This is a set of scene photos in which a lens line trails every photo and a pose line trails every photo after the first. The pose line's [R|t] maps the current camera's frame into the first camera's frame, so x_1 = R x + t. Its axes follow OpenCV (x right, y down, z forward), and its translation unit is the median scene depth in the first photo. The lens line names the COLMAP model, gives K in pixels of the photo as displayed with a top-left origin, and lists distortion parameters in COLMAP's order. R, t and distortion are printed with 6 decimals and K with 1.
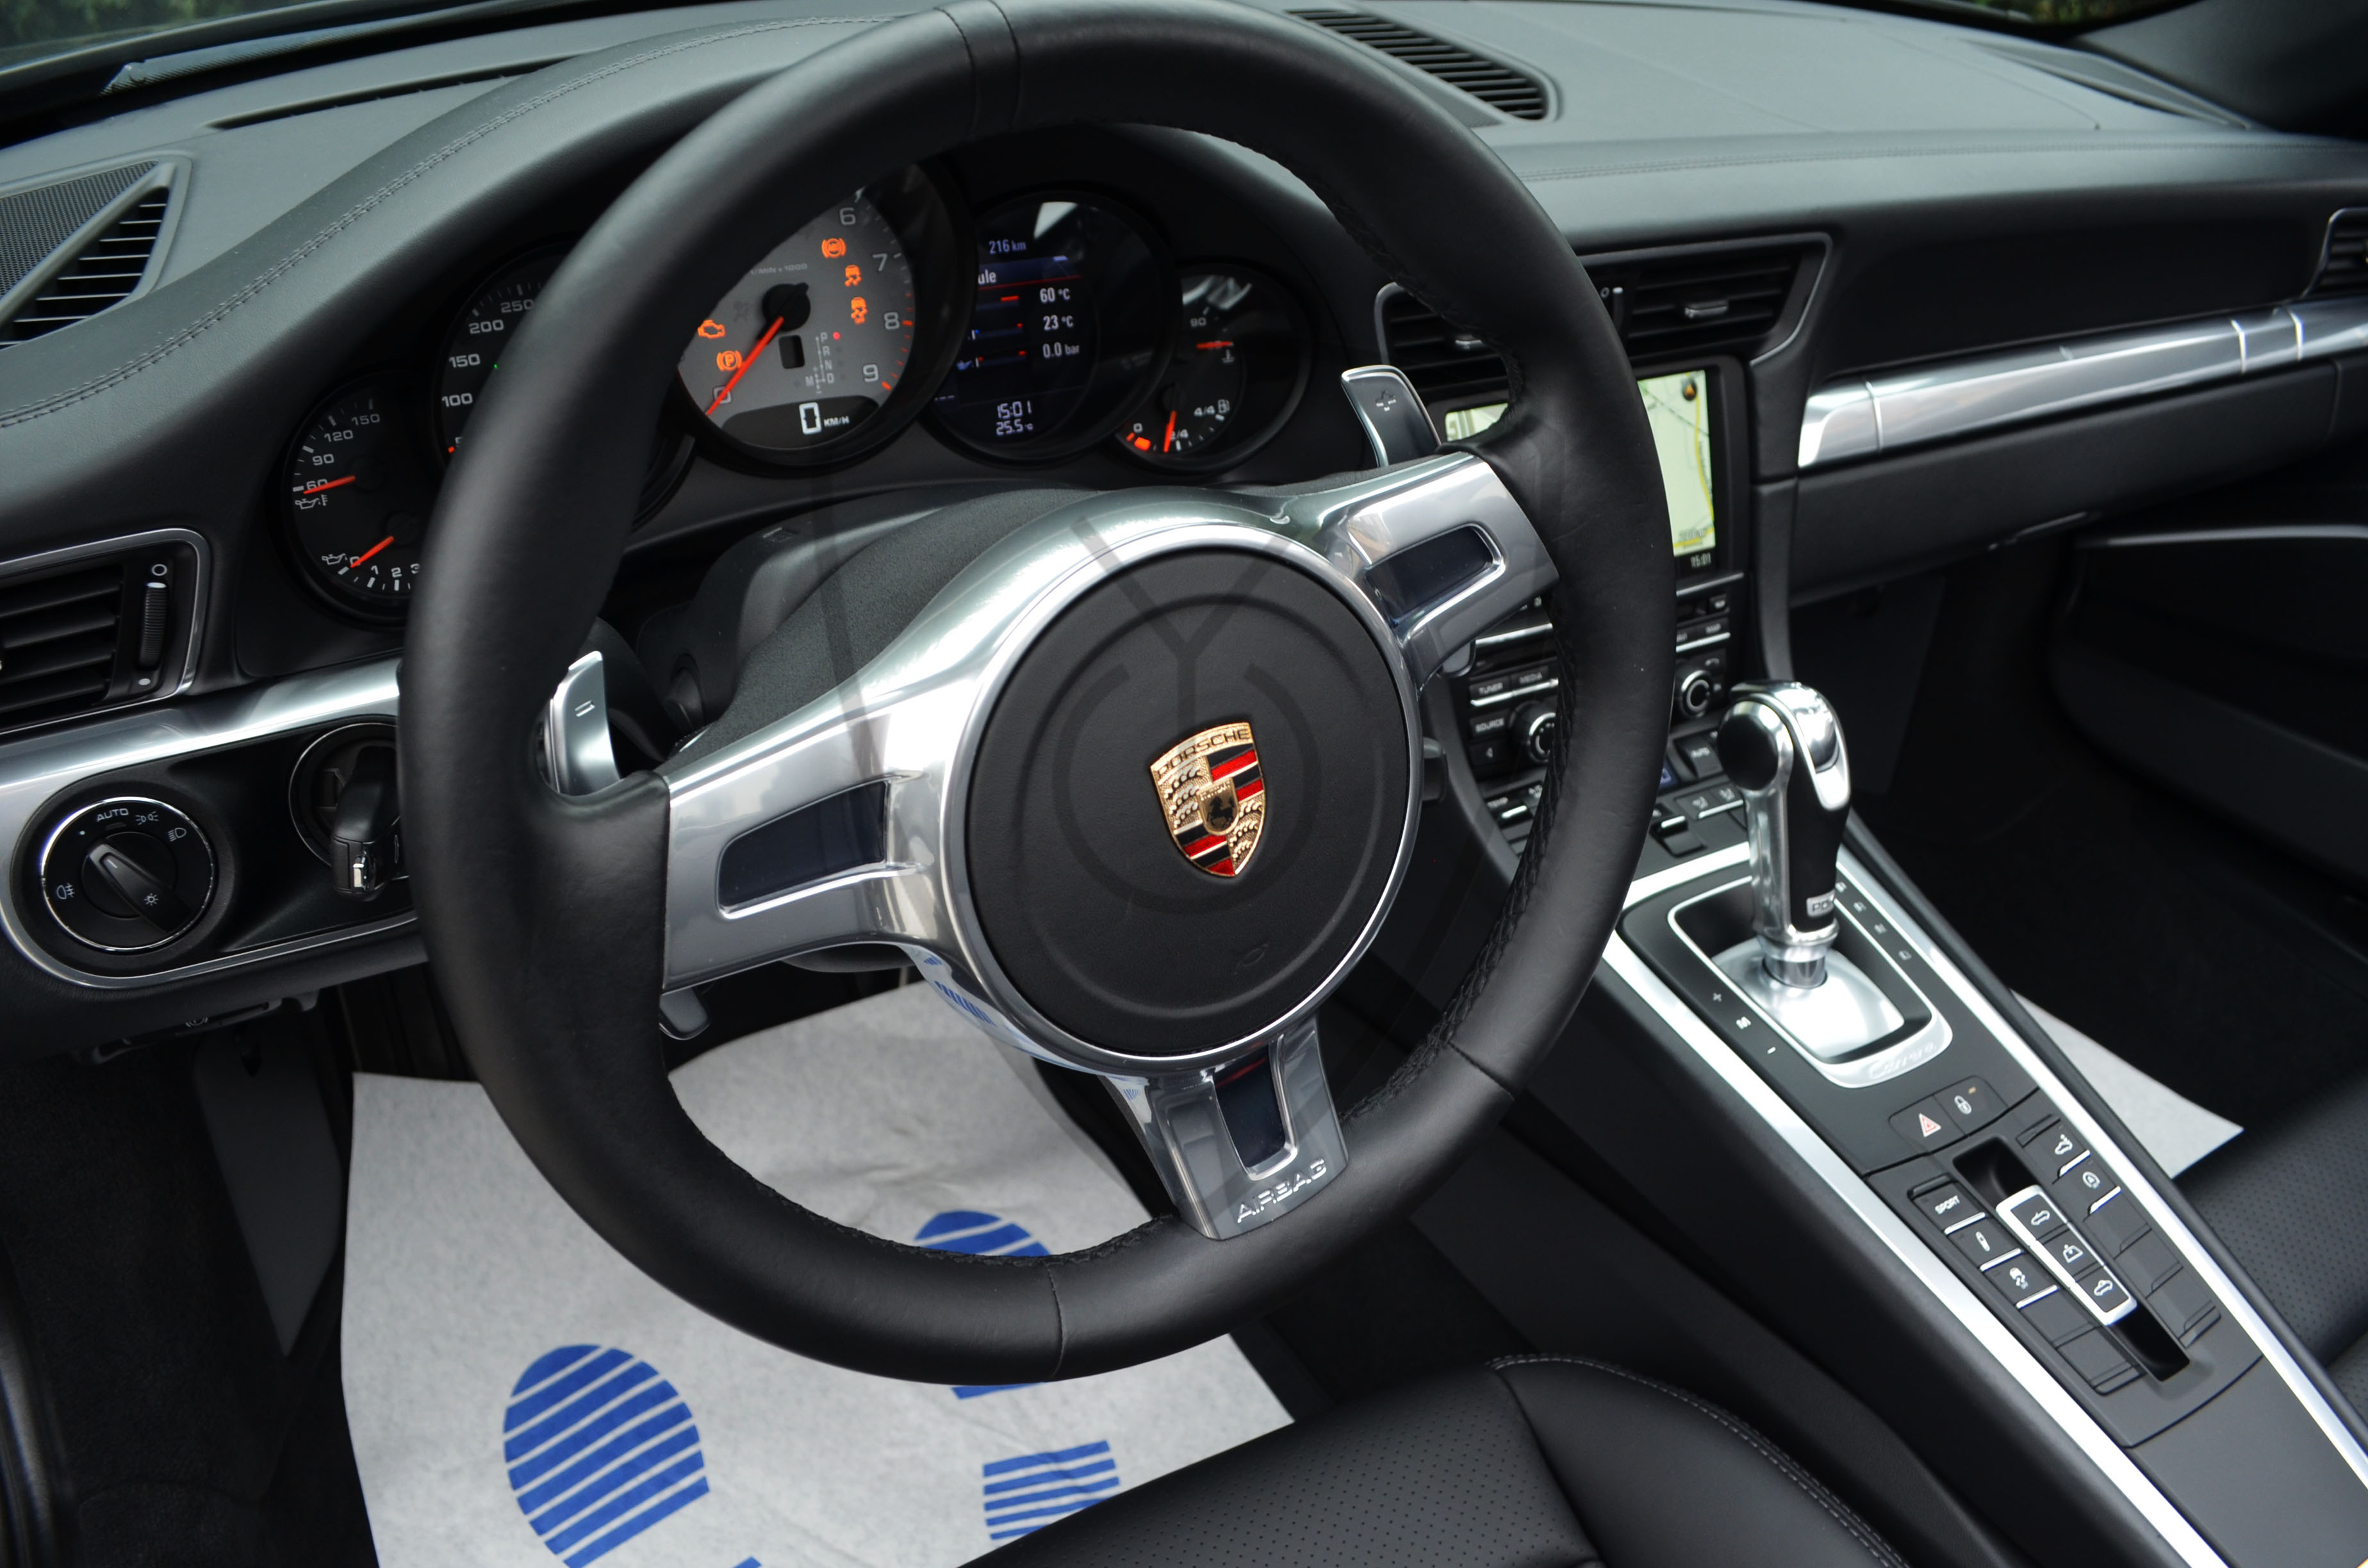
lens RADIAL K [[1856.2, 0, 1172.8], [0, 1856.2, 782.9], [0, 0, 1]] dist [-0.083098, 0.013277]
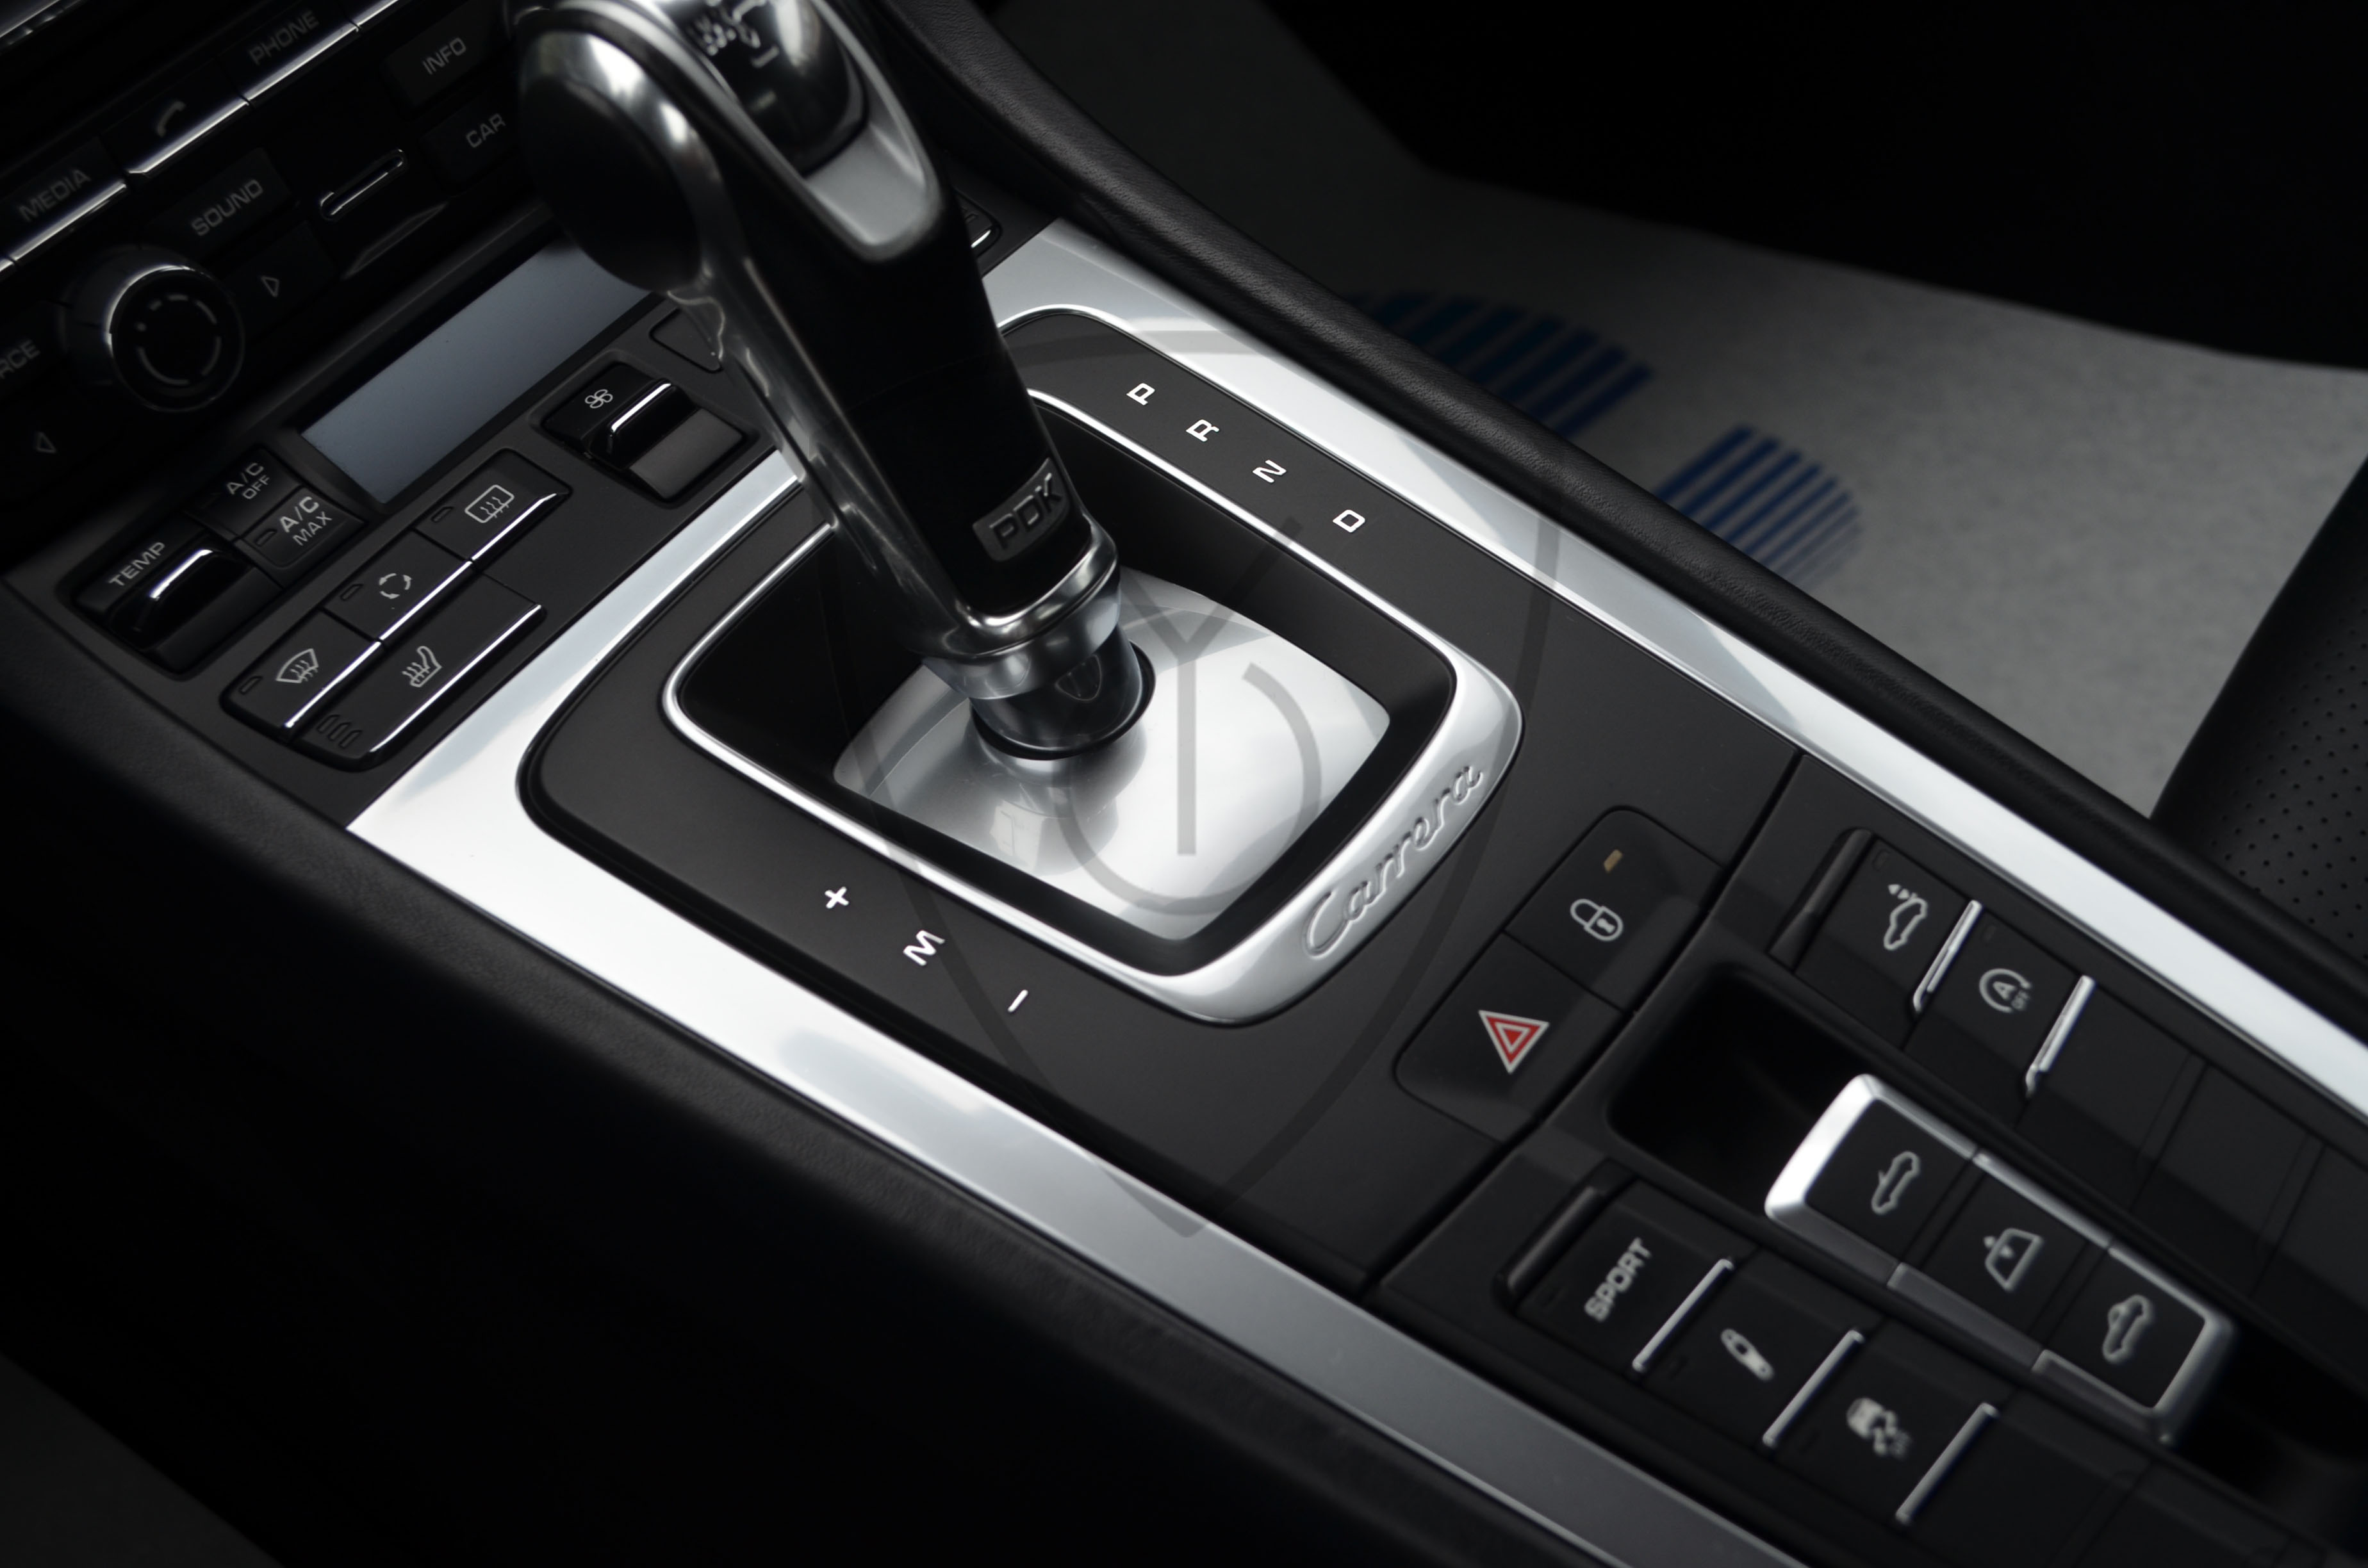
lens RADIAL K [[2986.4, 0, 1188.8], [0, 2986.4, 690.0], [0, 0, 1]] dist [-0.018374, -0.028334]
pose [[0.908934, -0.404470, 0.101213, 0.324514], [0.381500, 0.904736, 0.189502, 0.002139], [-0.168219, -0.133632, 0.976650, 0.471283]]
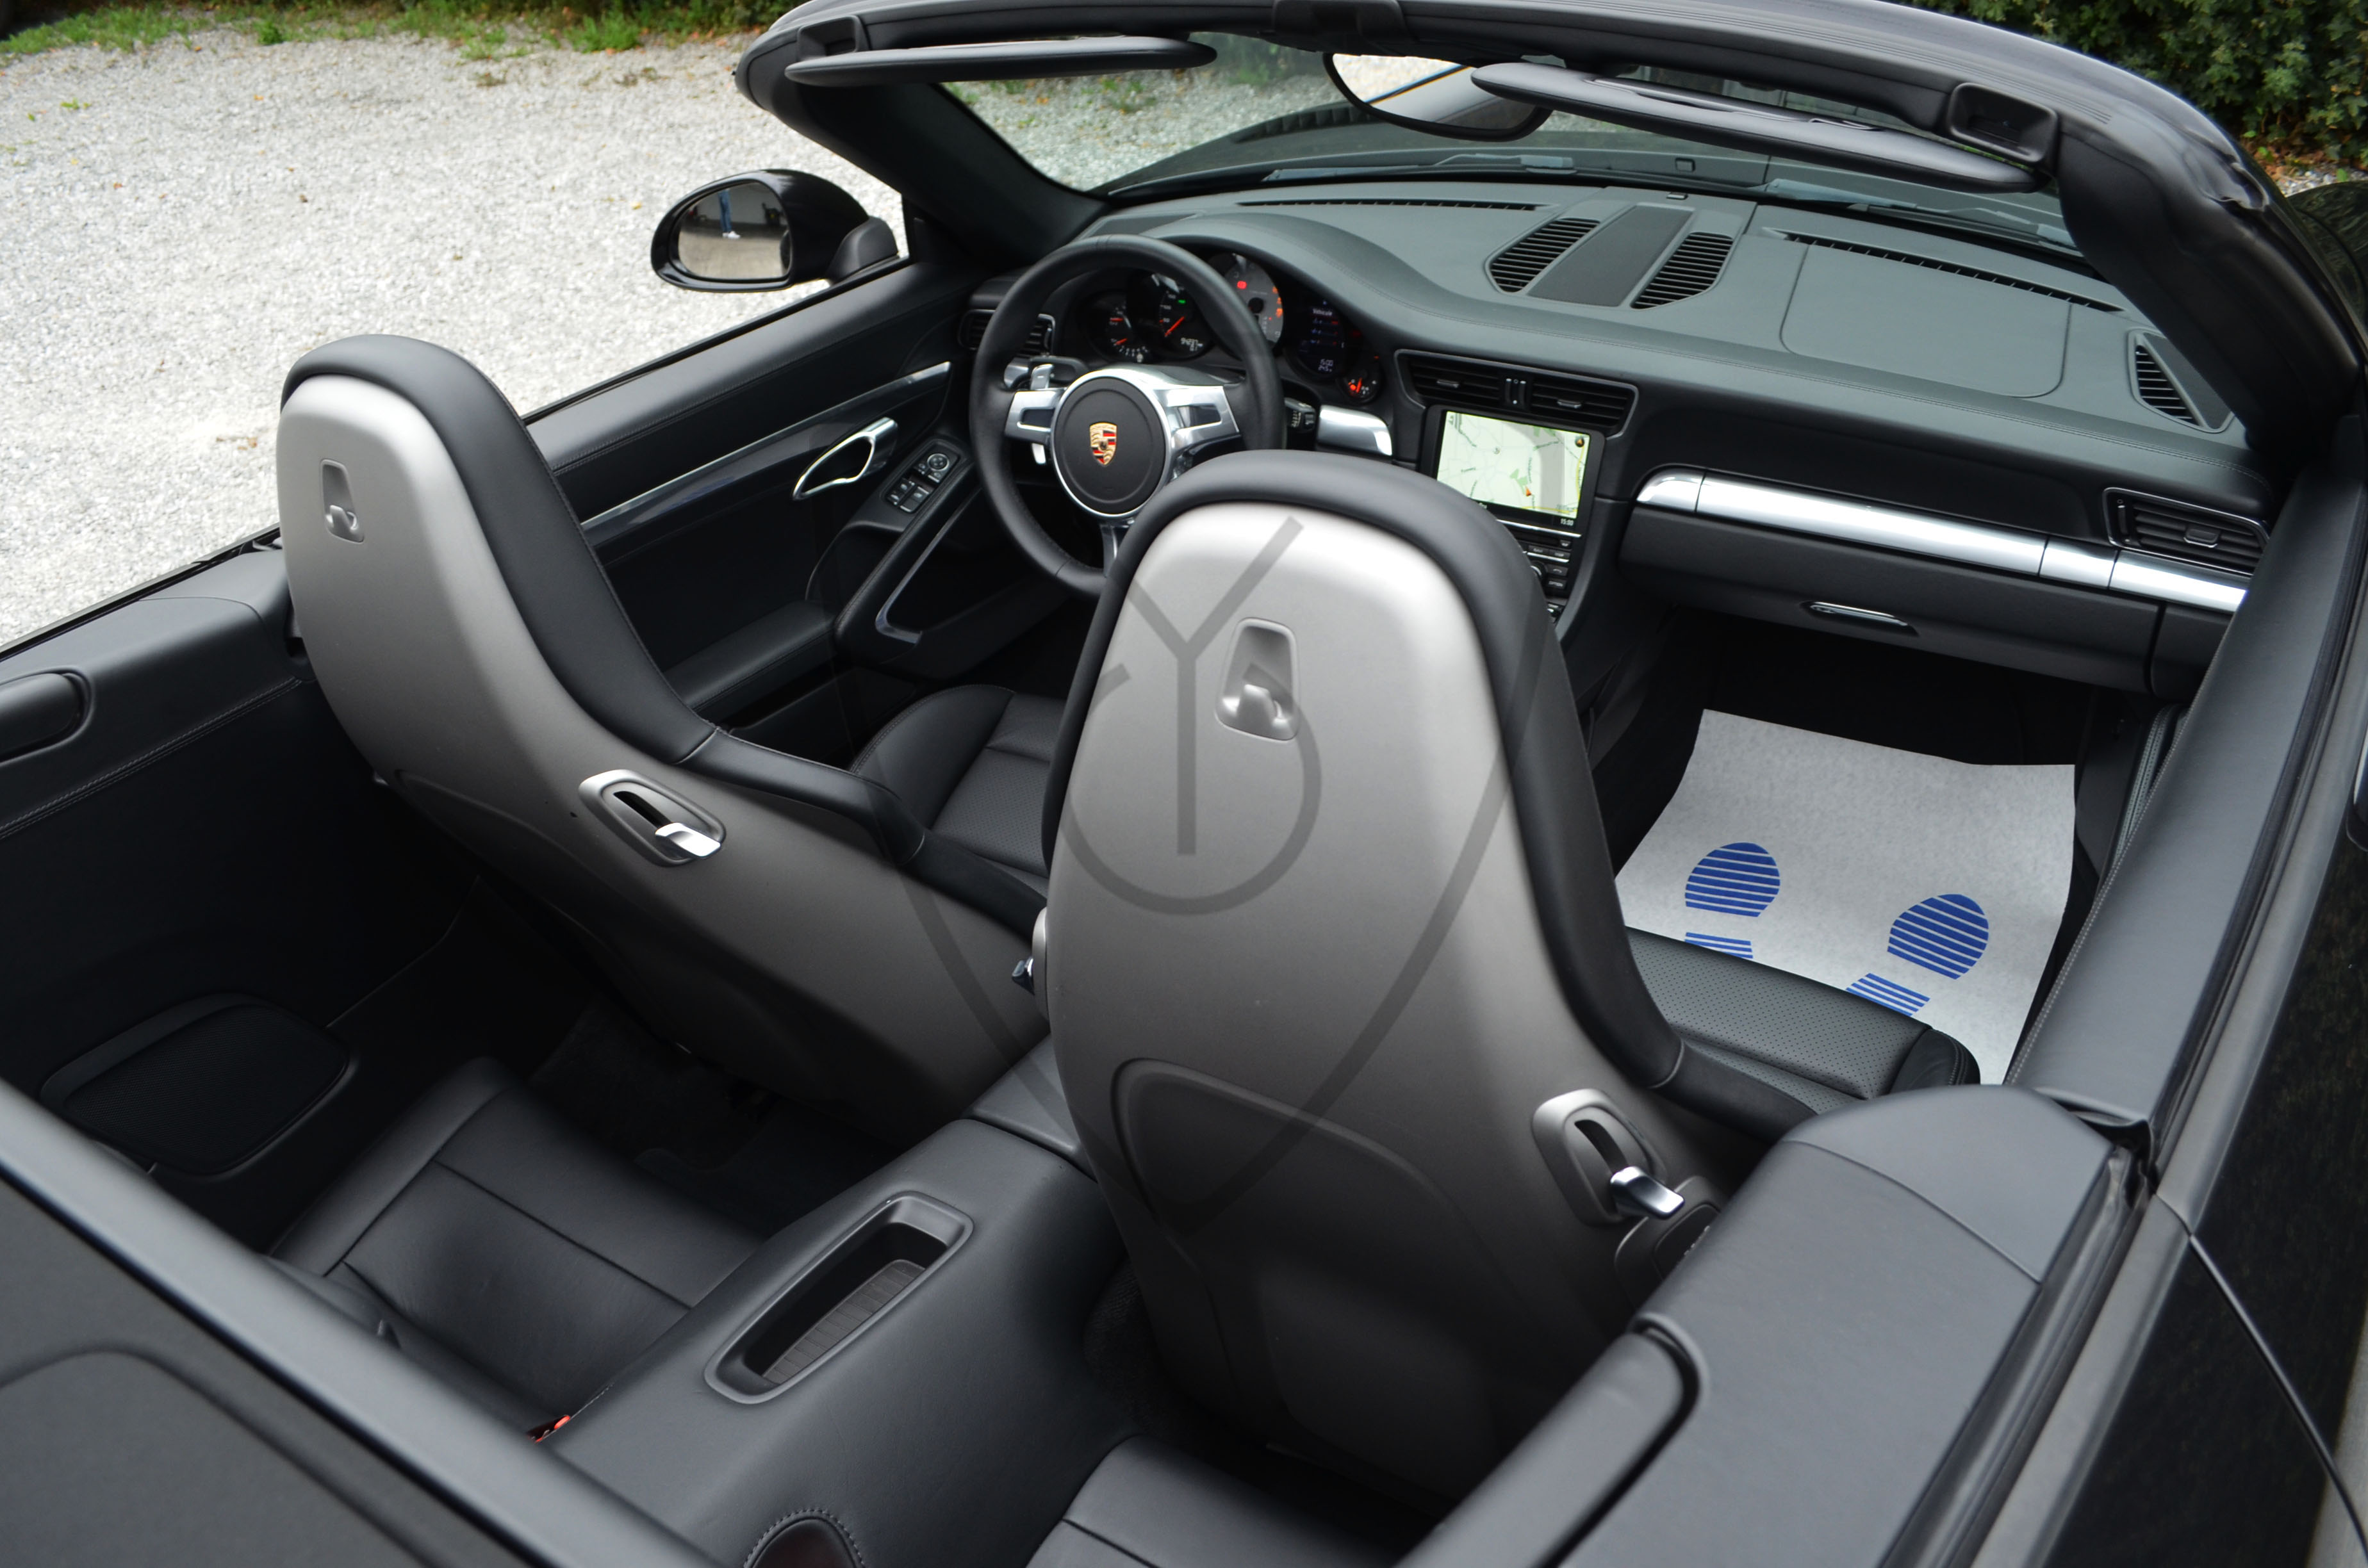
lens RADIAL K [[1856.2, 0, 1172.8], [0, 1856.2, 782.9], [0, 0, 1]] dist [-0.083098, 0.013277]
pose [[0.426939, 0.422366, -0.799581, 2.263605], [-0.385913, 0.884757, 0.261299, -0.278531], [0.817799, 0.197010, 0.540733, -0.537053]]
